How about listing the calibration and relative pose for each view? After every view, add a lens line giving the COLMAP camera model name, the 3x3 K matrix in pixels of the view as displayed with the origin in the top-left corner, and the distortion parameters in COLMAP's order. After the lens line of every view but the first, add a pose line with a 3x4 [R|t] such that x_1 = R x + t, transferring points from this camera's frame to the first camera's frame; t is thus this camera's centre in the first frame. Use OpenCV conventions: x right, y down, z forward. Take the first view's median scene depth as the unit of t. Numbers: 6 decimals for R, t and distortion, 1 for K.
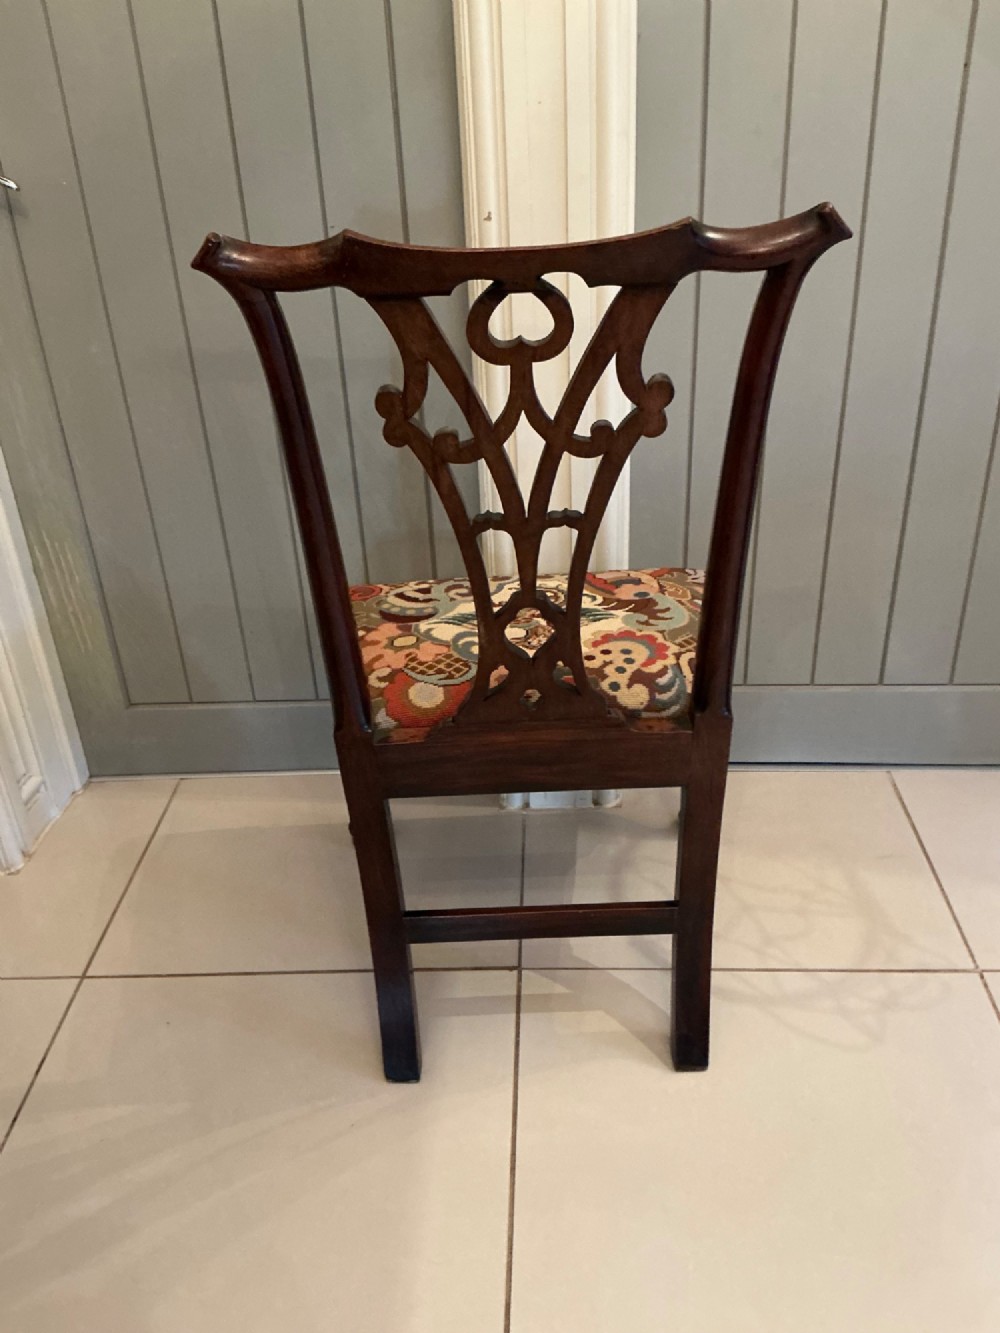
lens RADIAL K [[1112.2, 0, 497.0], [0, 1112.2, 662.0], [0, 0, 1]] dist [0.165742, -0.339232]
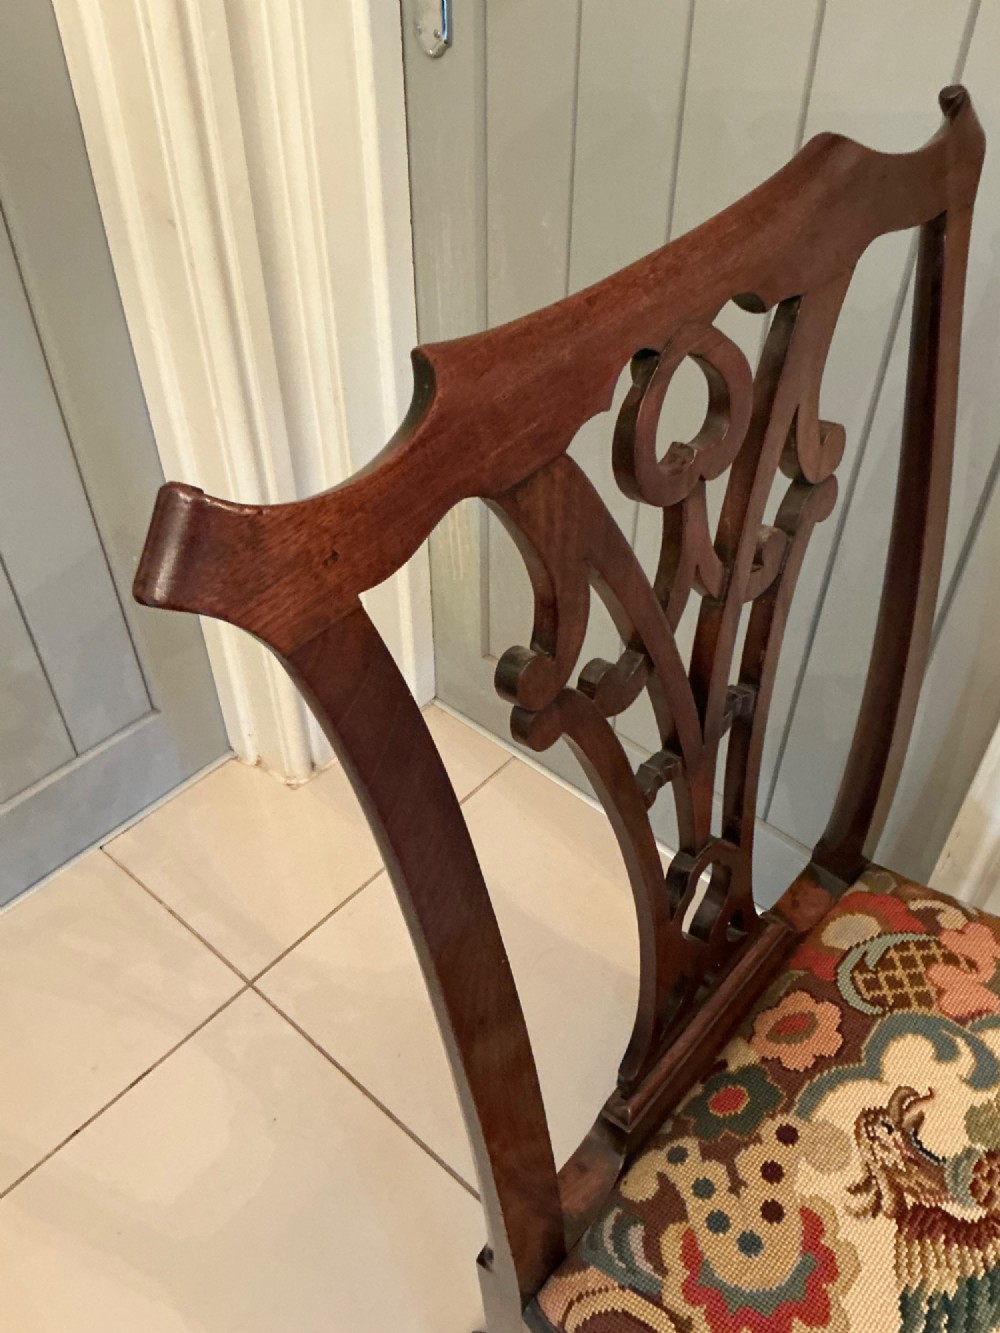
lens RADIAL K [[1146.7, 0, 500.0], [0, 1146.7, 666.5], [0, 0, 1]] dist [0.032722, -0.094547]
pose [[-0.652440, 0.557379, -0.513469, 0.301109], [-0.348749, 0.380711, 0.856407, -0.492217], [0.672827, 0.737826, -0.054006, 0.760474]]
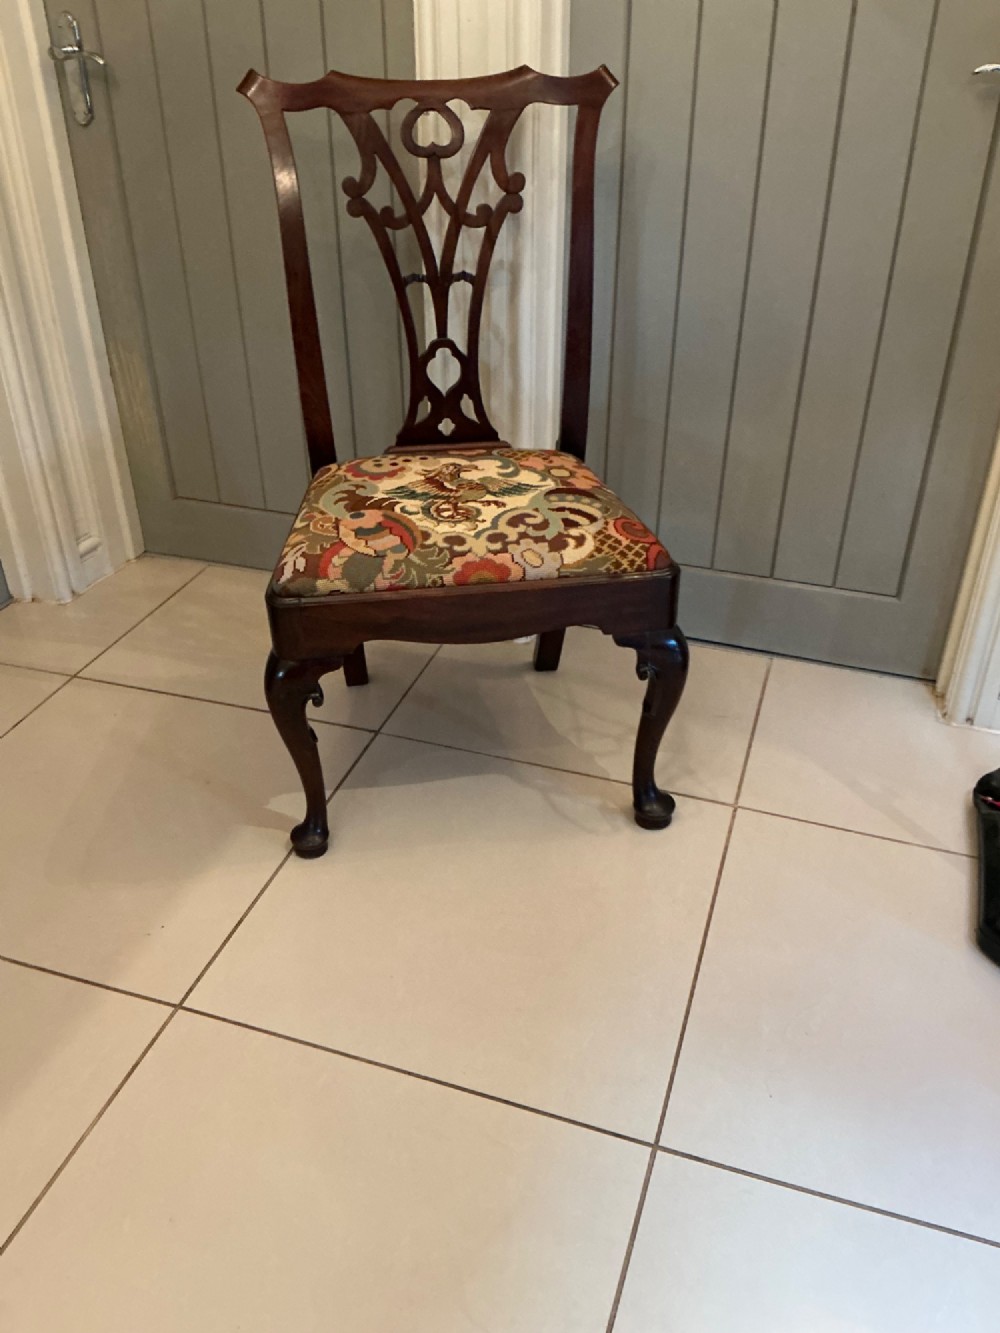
lens RADIAL K [[1112.2, 0, 497.0], [0, 1112.2, 662.0], [0, 0, 1]] dist [0.165742, -0.339232]
pose [[-0.989711, 0.115106, -0.084993, 0.114972], [-0.021384, 0.468346, 0.883286, -1.022415], [0.141477, 0.876015, -0.461066, 1.785188]]
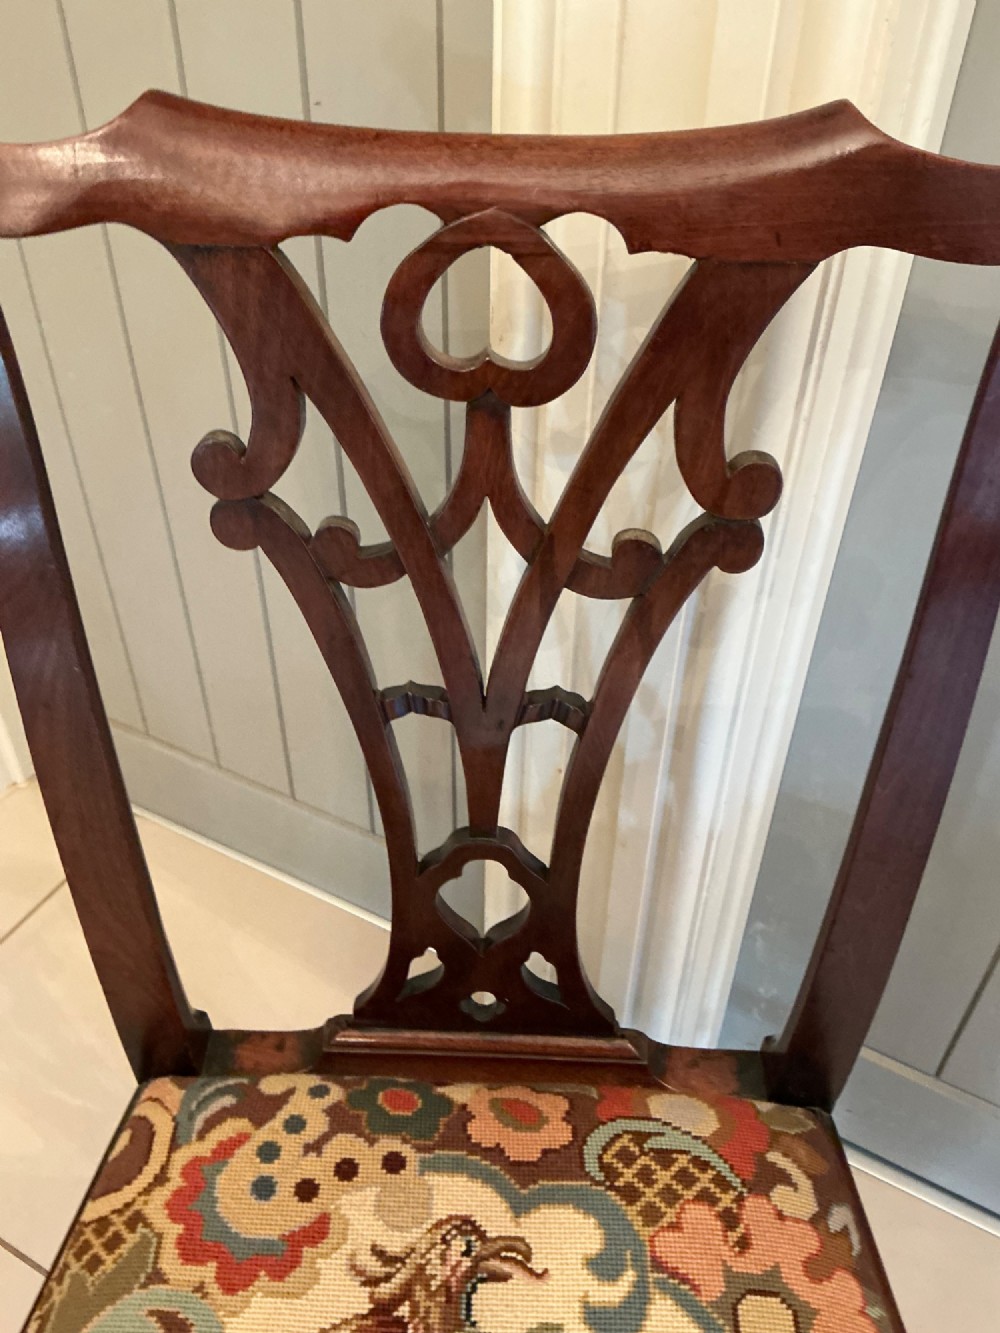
lens RADIAL K [[1123.4, 0, 498.9], [0, 1123.4, 666.4], [0, 0, 1]] dist [0.092808, -0.201013]
pose [[-0.998576, 0.002142, 0.053300, -0.007046], [0.050856, 0.339724, 0.939149, -0.515247], [-0.016096, 0.940523, -0.339349, 0.945852]]
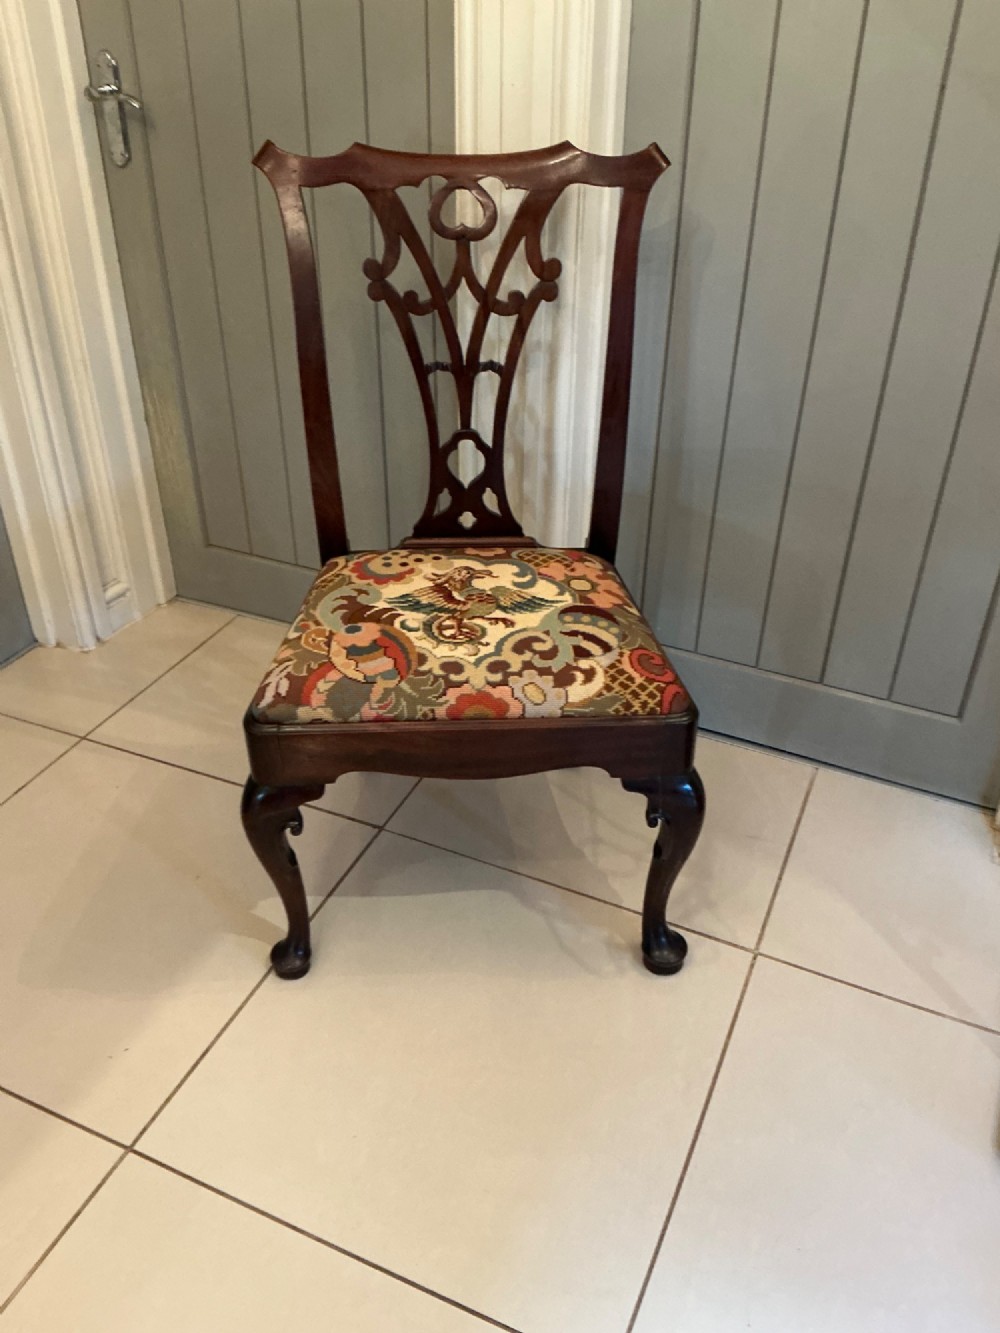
lens RADIAL K [[1112.2, 0, 497.0], [0, 1112.2, 662.0], [0, 0, 1]] dist [0.165742, -0.339232]
pose [[-0.998469, 0.054780, -0.007708, 0.013759], [0.017682, 0.448057, 0.893830, -1.011272], [0.052417, 0.892325, -0.448340, 1.614561]]
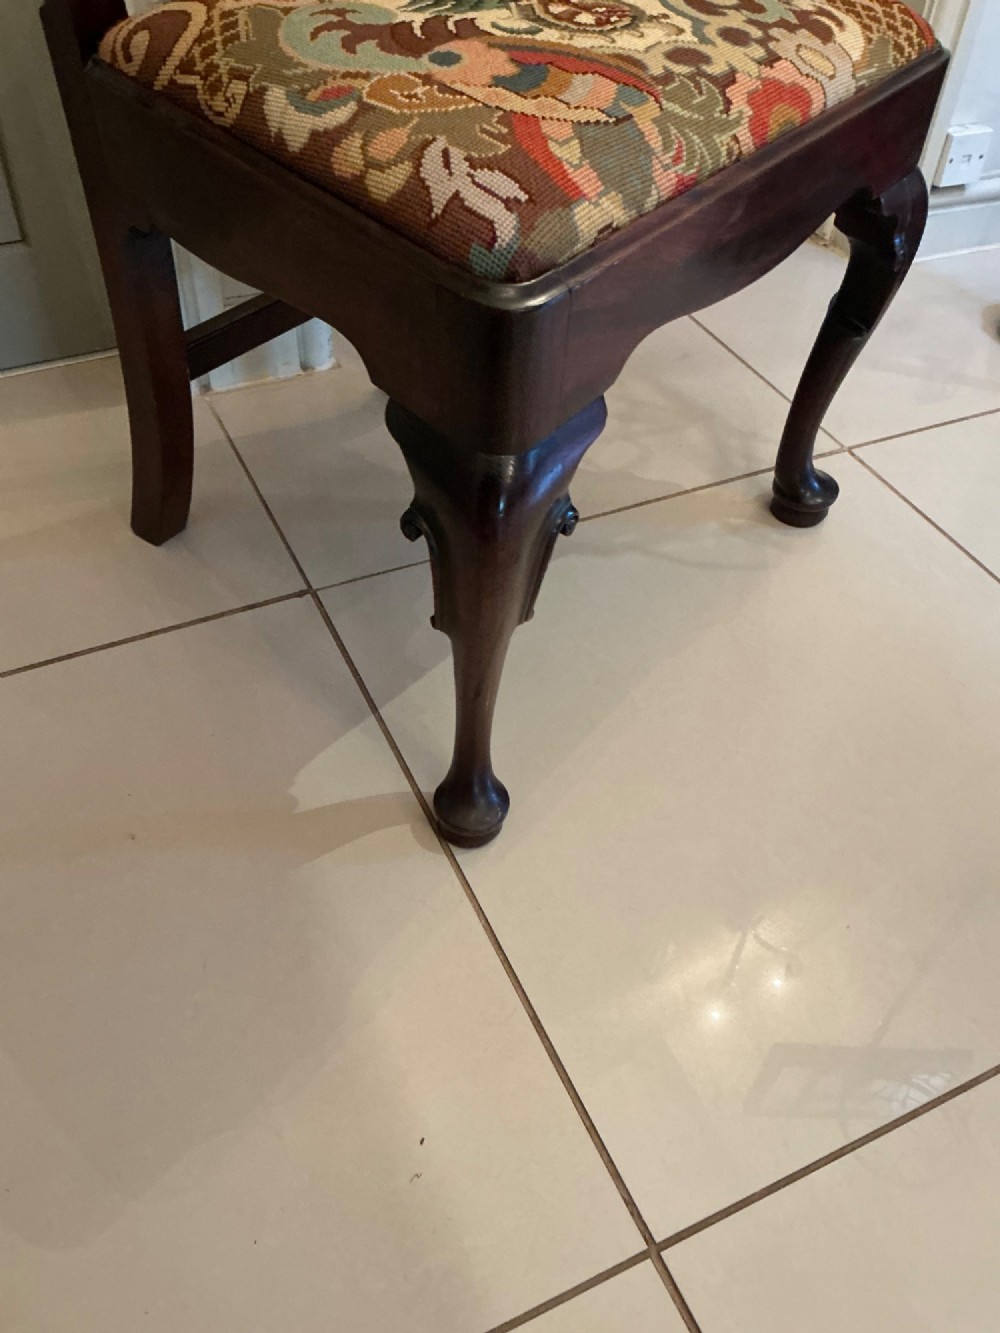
lens RADIAL K [[1121.8, 0, 500.0], [0, 1121.8, 666.5], [0, 0, 1]] dist [0.008139, -0.044741]
pose [[-0.618875, 0.571306, -0.539077, 0.522101], [-0.400238, 0.361164, 0.842241, -0.374927], [0.675873, 0.737000, 0.005143, 1.295004]]
